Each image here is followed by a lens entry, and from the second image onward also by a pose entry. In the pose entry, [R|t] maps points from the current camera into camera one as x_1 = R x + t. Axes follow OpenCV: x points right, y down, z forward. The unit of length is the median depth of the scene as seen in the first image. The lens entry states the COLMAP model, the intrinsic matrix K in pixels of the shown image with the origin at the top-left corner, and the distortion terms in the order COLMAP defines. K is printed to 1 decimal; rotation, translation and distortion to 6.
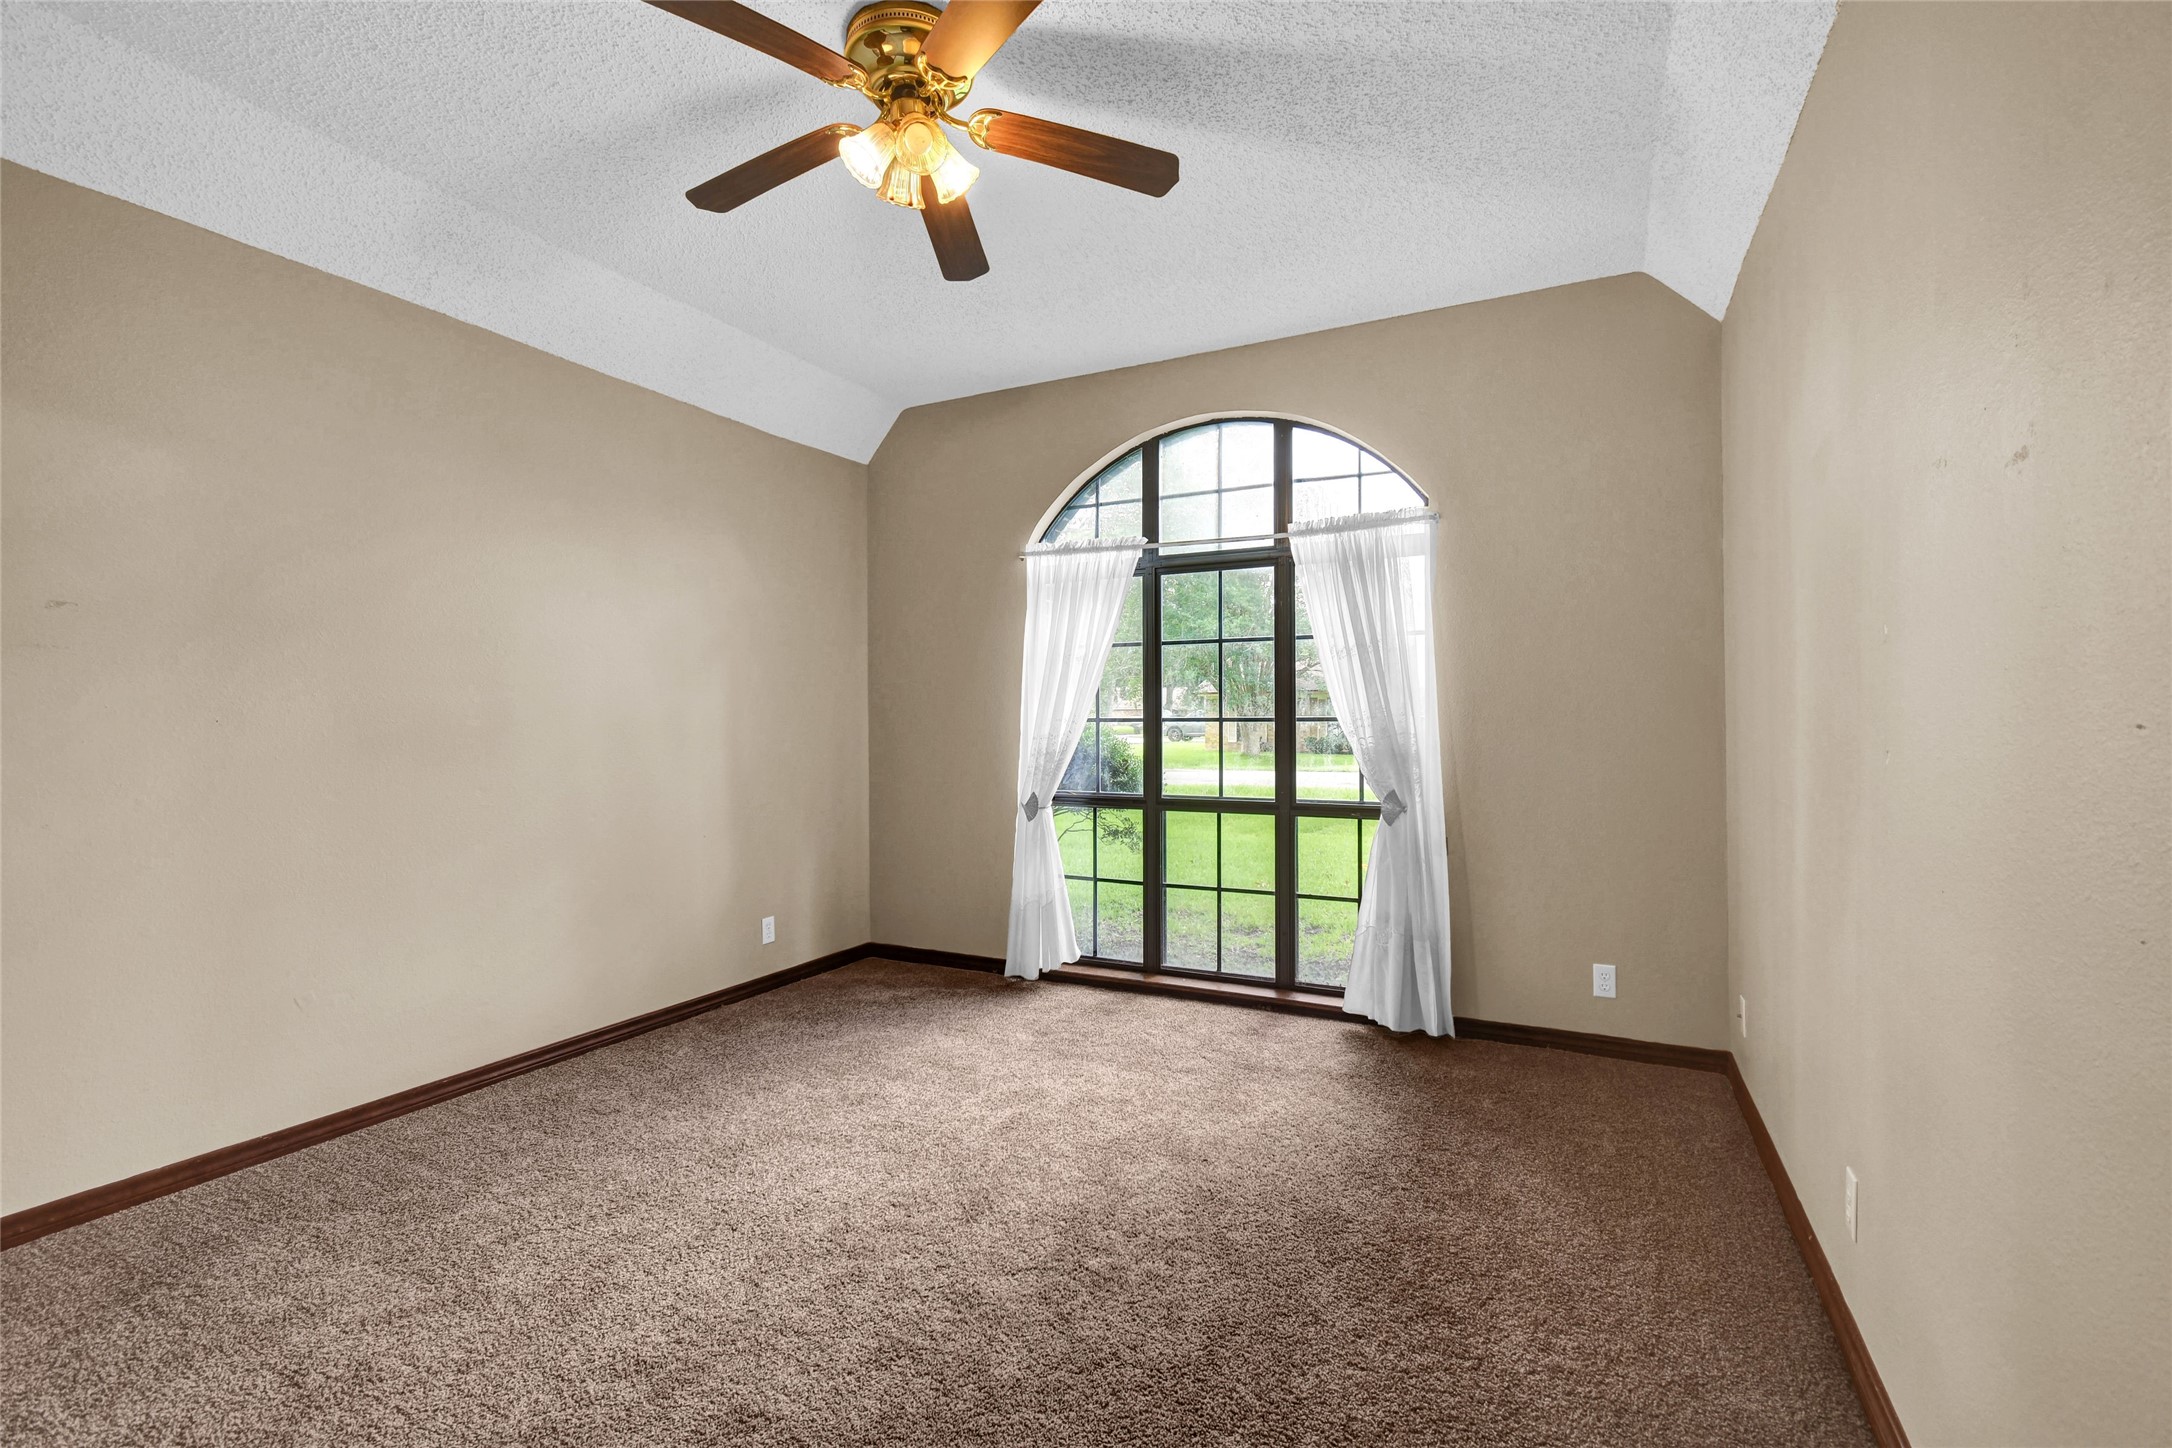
lens RADIAL K [[960.6, 0, 1072.5], [0, 960.6, 716.1], [0, 0, 1]] dist [0.005605, -0.003969]
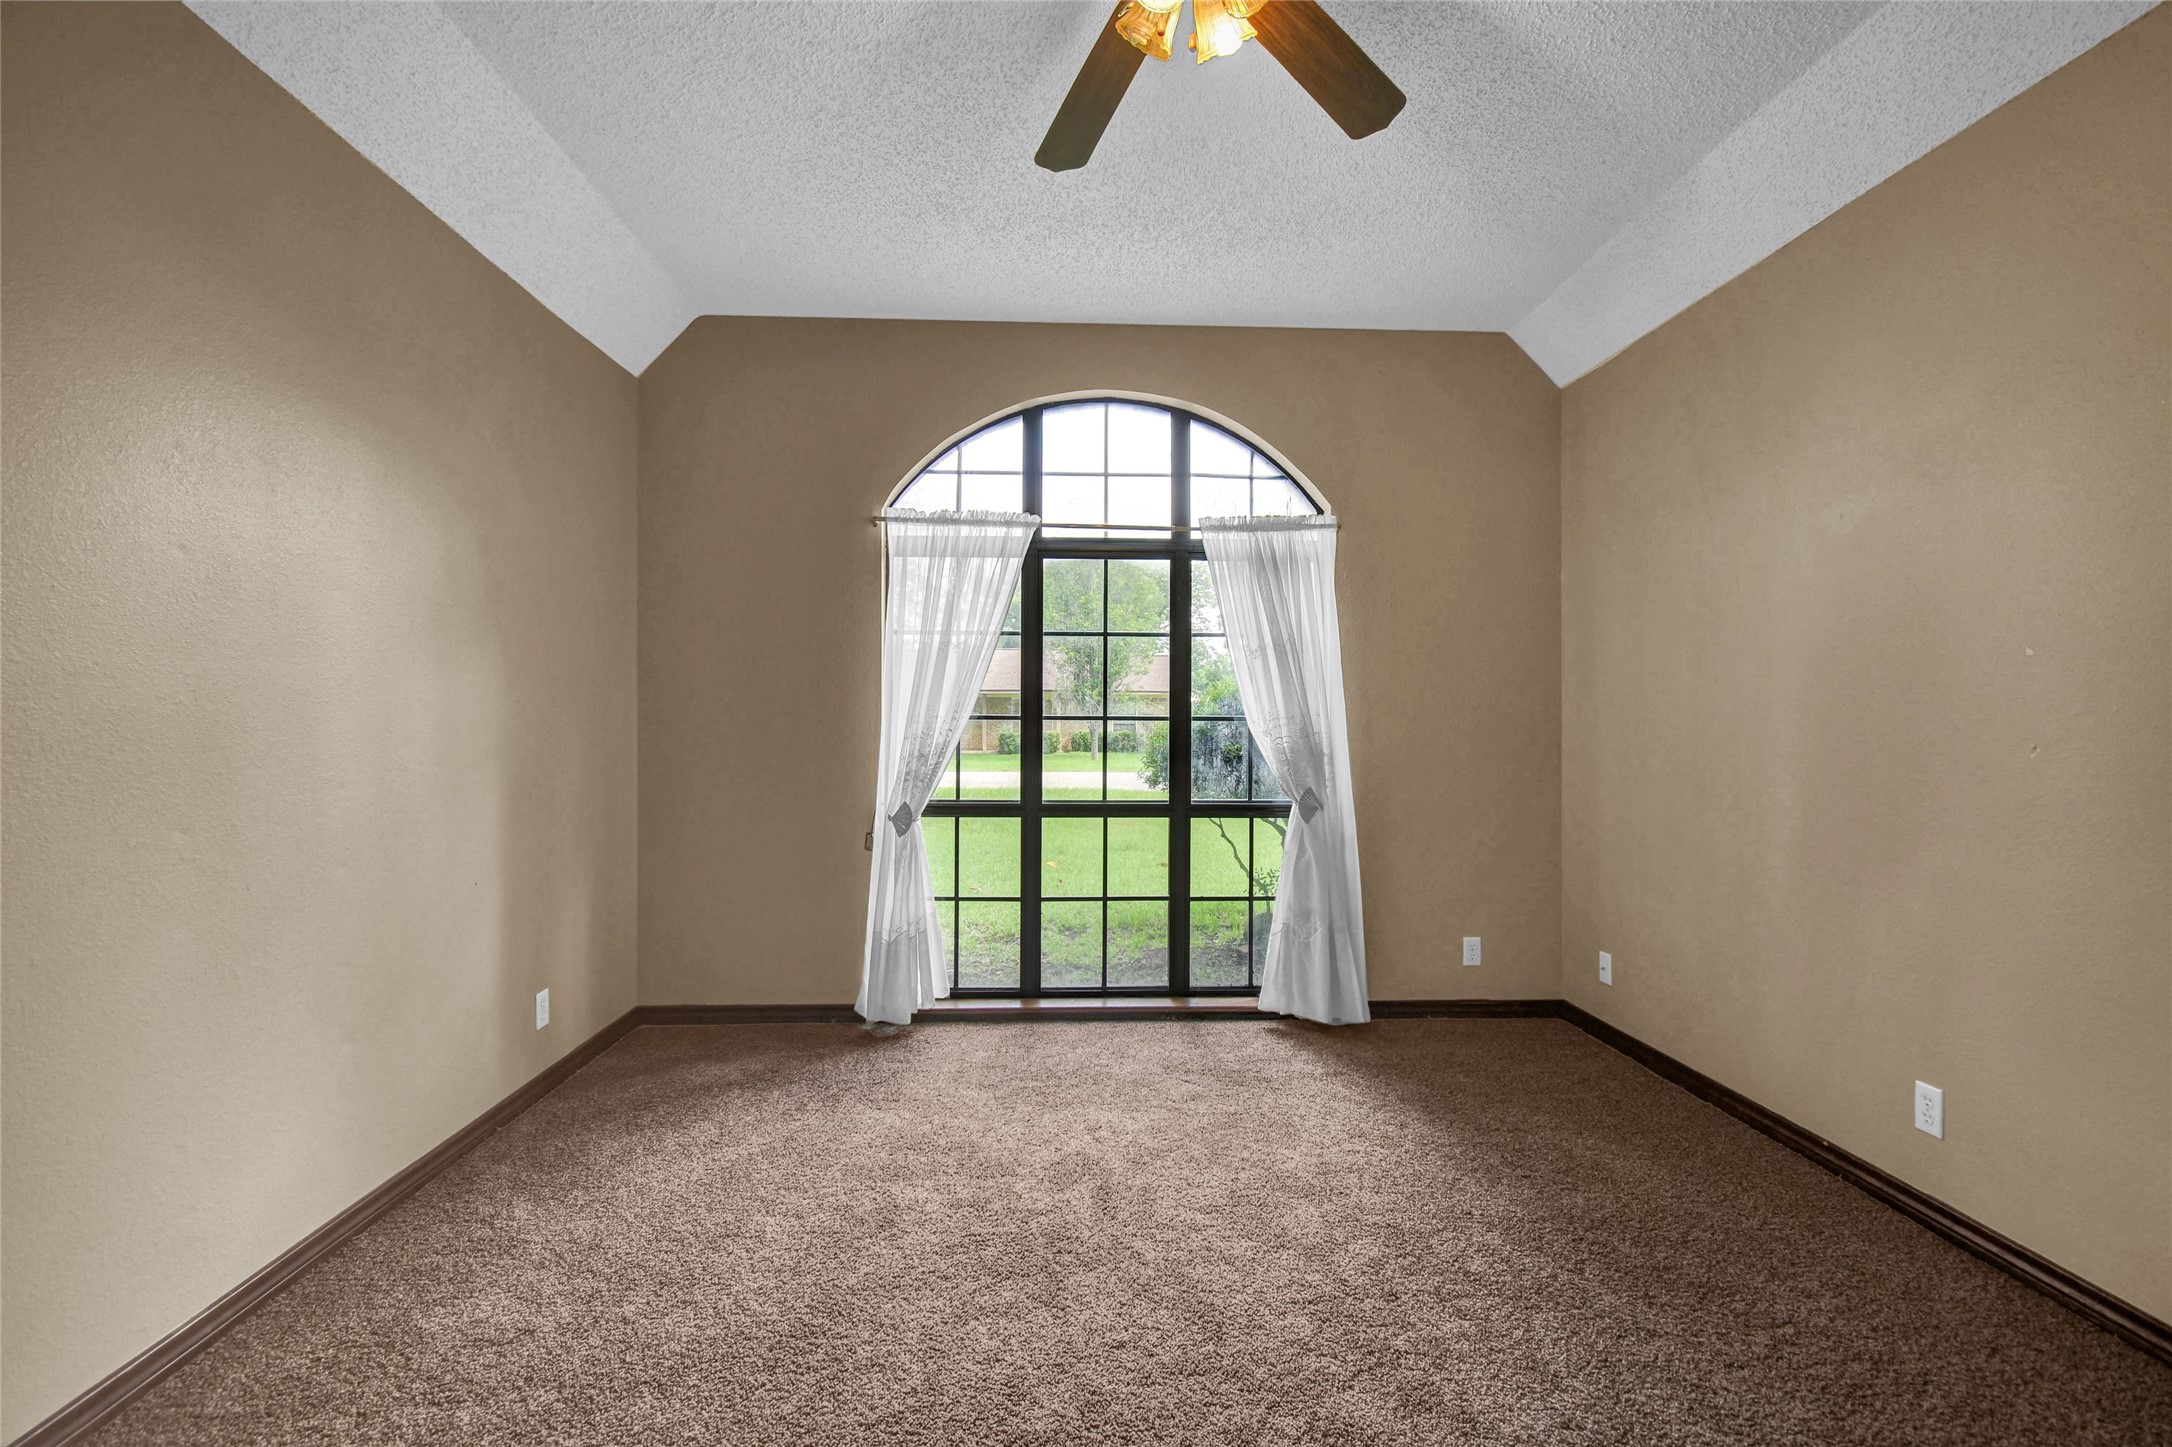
lens RADIAL K [[960.6, 0, 1063.3], [0, 960.6, 719.2], [0, 0, 1]] dist [0.005605, -0.003969]
pose [[0.871332, 0.009021, 0.490611, -0.343969], [-0.010825, 0.999941, 0.000839, 0.004672], [-0.490575, -0.006042, 0.871378, 0.202934]]
